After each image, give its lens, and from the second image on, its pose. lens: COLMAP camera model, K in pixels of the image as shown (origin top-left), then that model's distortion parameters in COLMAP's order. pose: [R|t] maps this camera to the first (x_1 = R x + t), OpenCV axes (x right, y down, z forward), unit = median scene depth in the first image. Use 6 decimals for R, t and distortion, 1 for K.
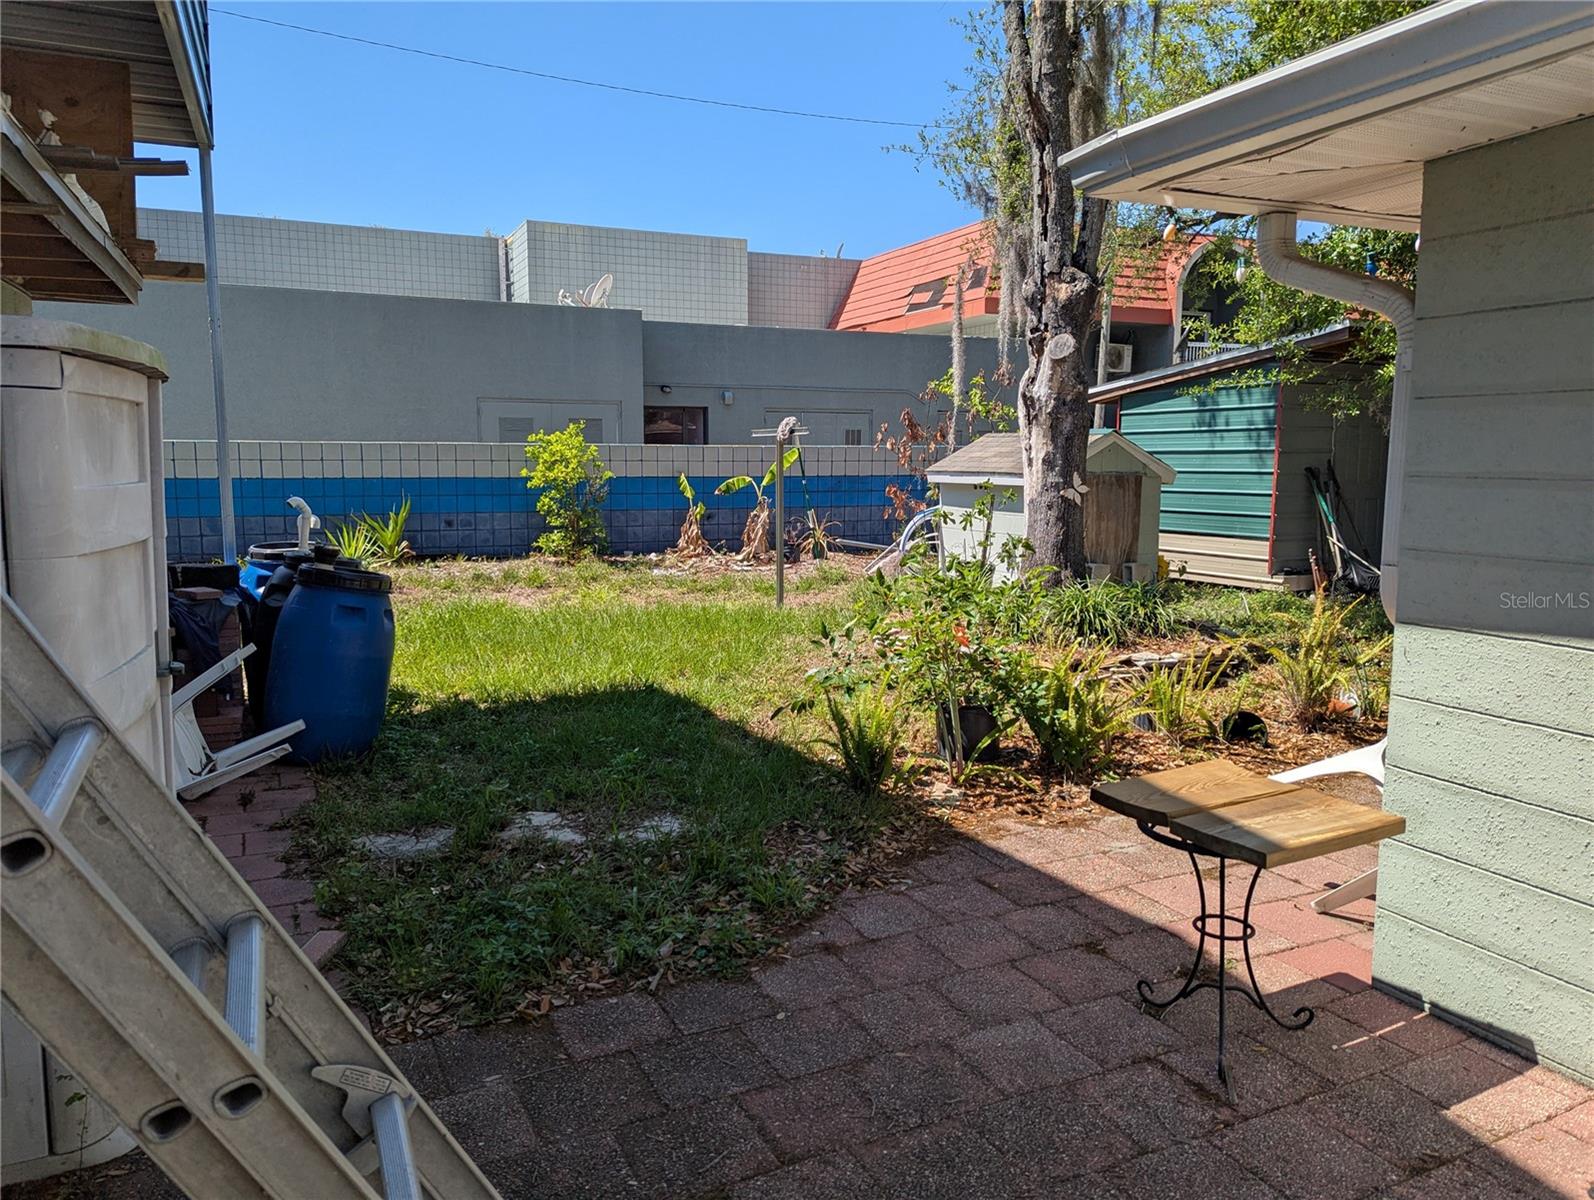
lens RADIAL K [[1121.9, 0, 762.4], [0, 1121.9, 574.1], [0, 0, 1]] dist [0.058002, -0.045735]
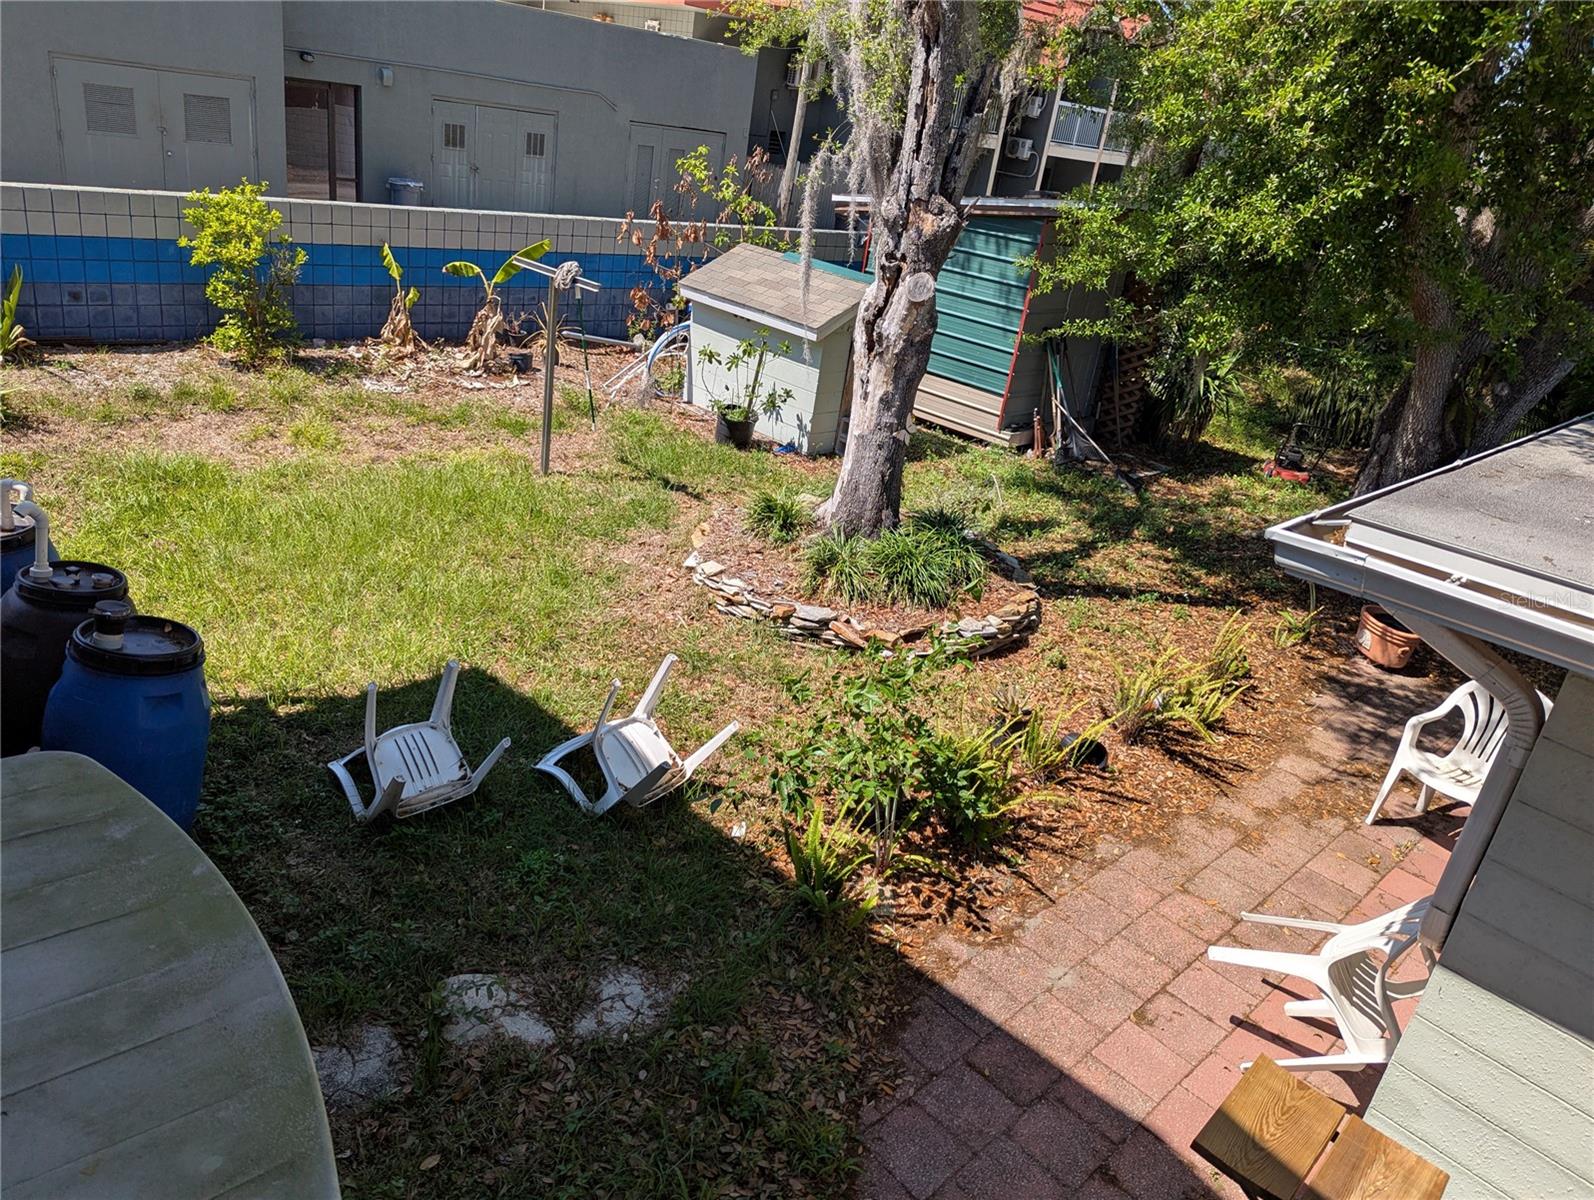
lens RADIAL K [[1121.9, 0, 790.5], [0, 1121.9, 604.8], [0, 0, 1]] dist [0.058002, -0.045735]
pose [[0.937414, -0.013903, 0.347940, -0.158365], [-0.095861, 0.950292, 0.296237, -0.210584], [-0.334763, -0.311050, 0.889484, 0.120188]]
